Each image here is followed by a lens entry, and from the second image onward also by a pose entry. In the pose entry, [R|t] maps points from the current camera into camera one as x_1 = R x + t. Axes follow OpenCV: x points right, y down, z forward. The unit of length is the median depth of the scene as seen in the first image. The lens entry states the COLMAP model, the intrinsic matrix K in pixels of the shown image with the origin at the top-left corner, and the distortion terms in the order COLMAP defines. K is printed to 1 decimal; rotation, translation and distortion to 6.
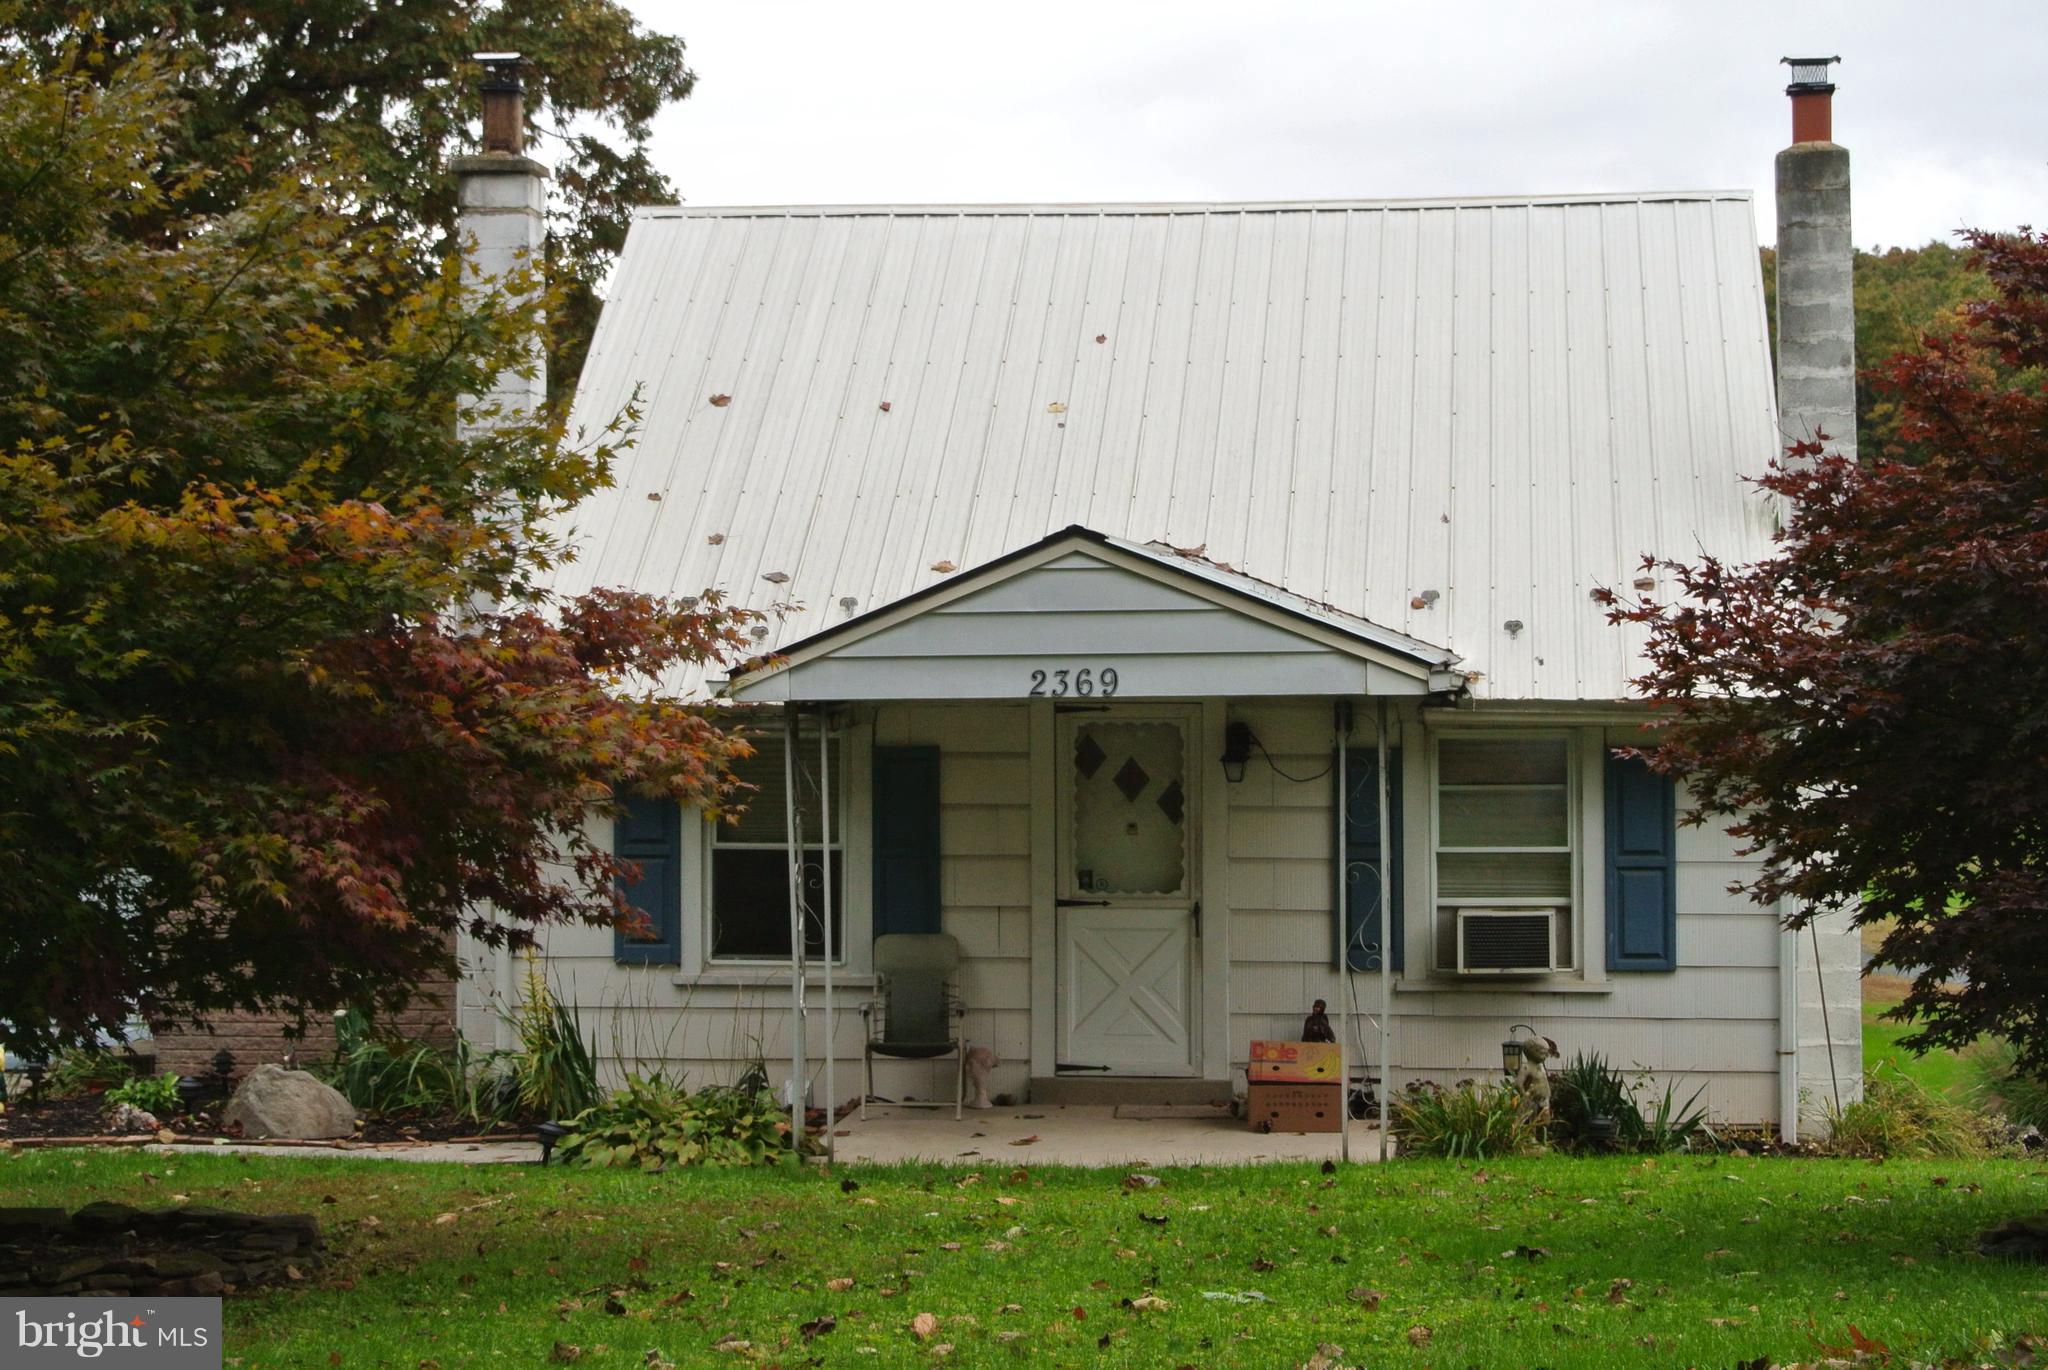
lens RADIAL K [[3943.5, 0, 987.8], [0, 3943.5, 679.8], [0, 0, 1]] dist [0.028391, -0.123017]
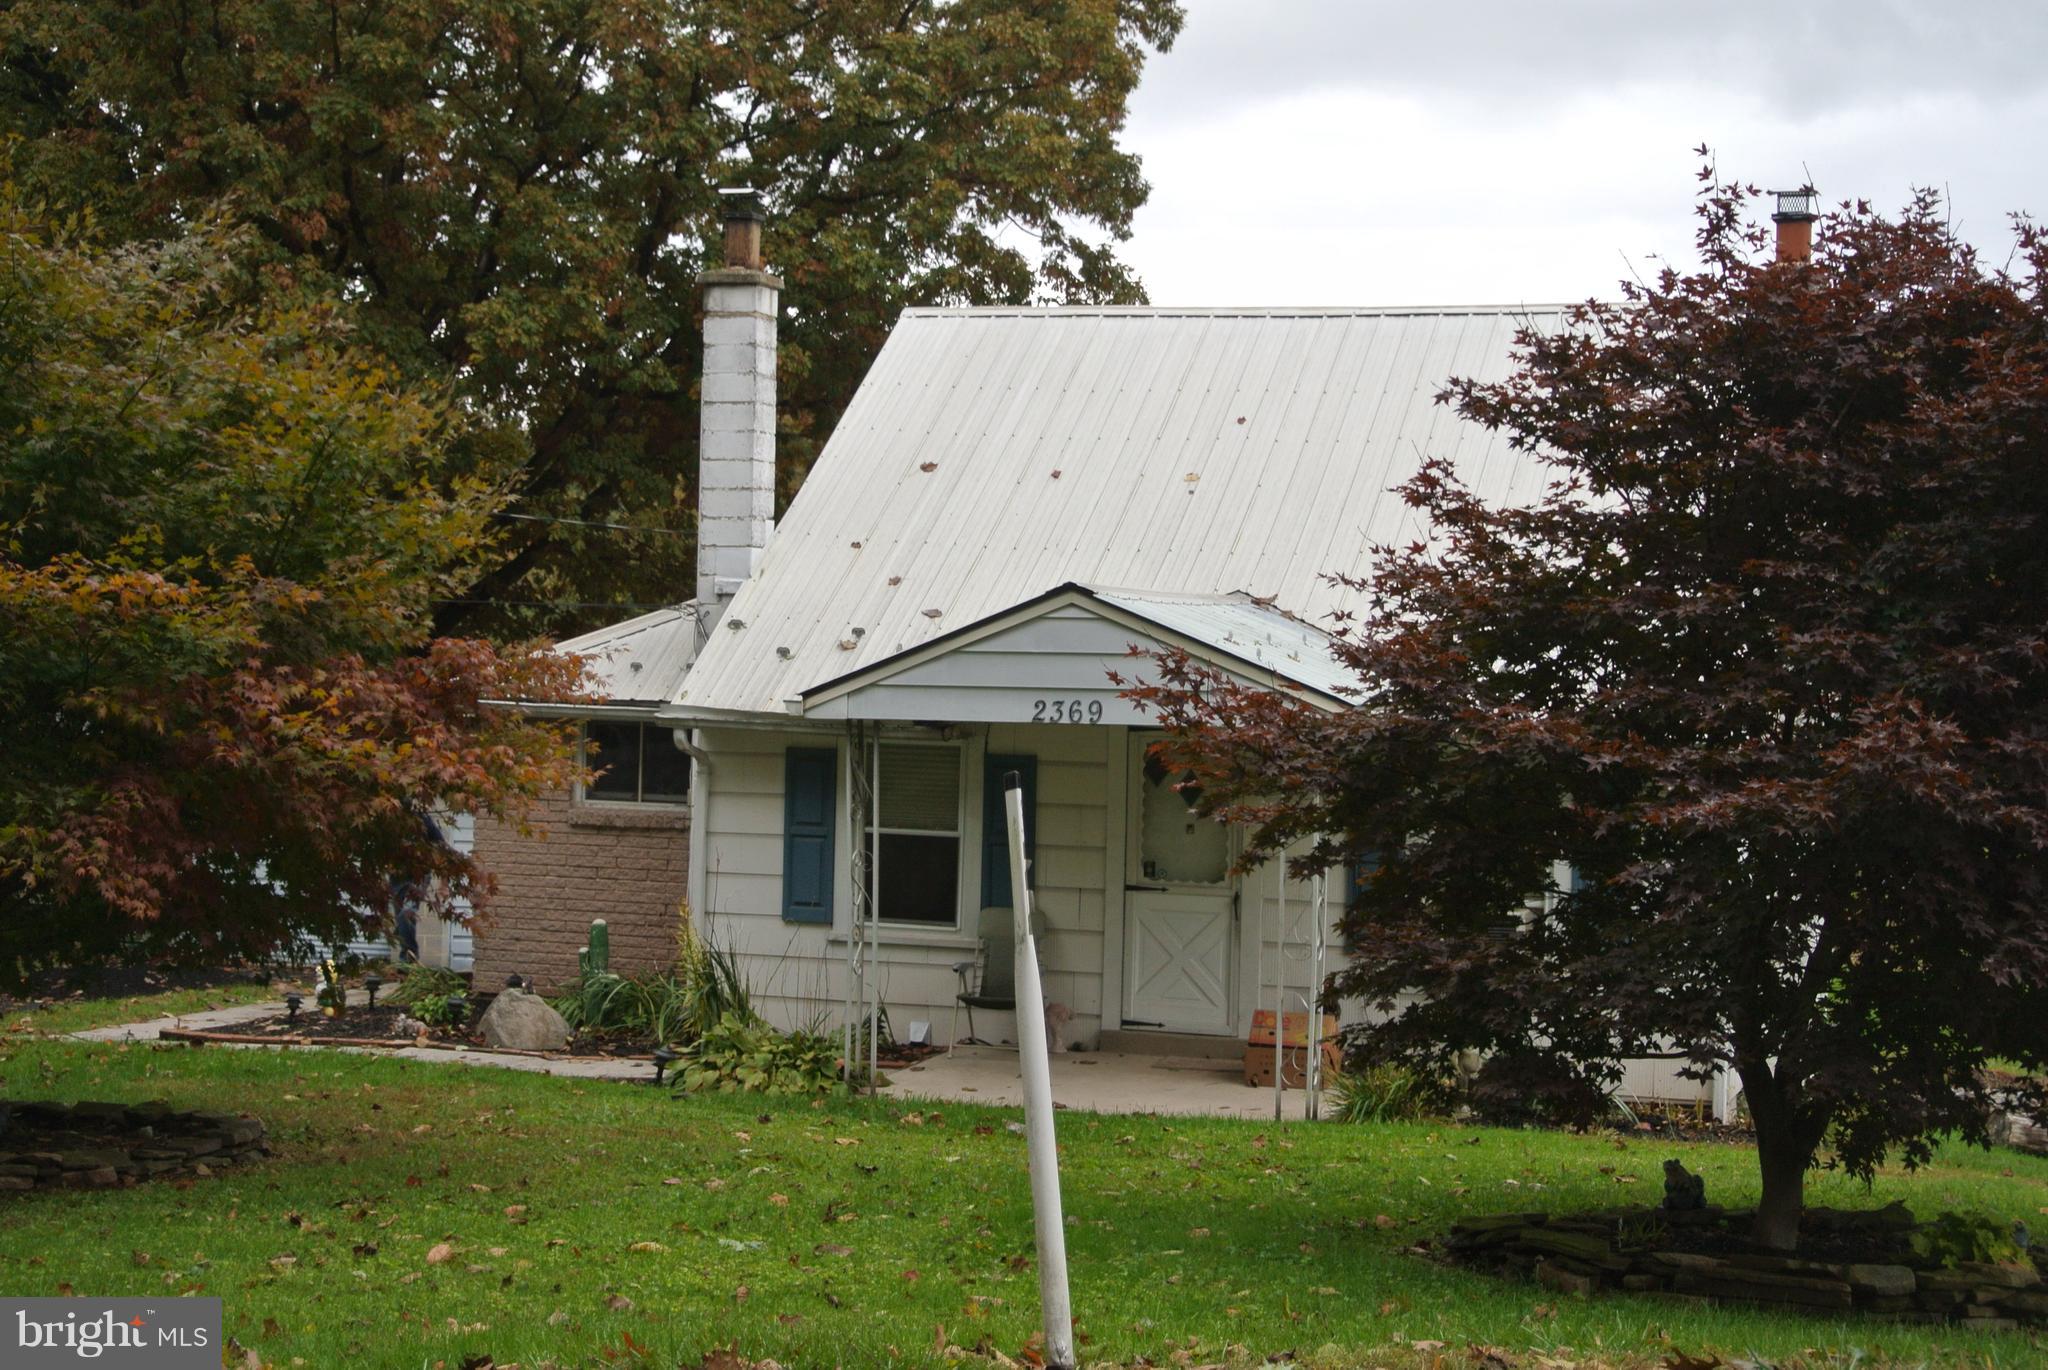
lens RADIAL K [[3217.4, 0, 987.7], [0, 3217.4, 653.5], [0, 0, 1]] dist [0.026039, 0.107680]
pose [[0.978761, 0.026397, -0.203298, 0.176057], [-0.026802, 0.999640, 0.000762, -0.015239], [0.203245, 0.004703, 0.979117, 0.017845]]
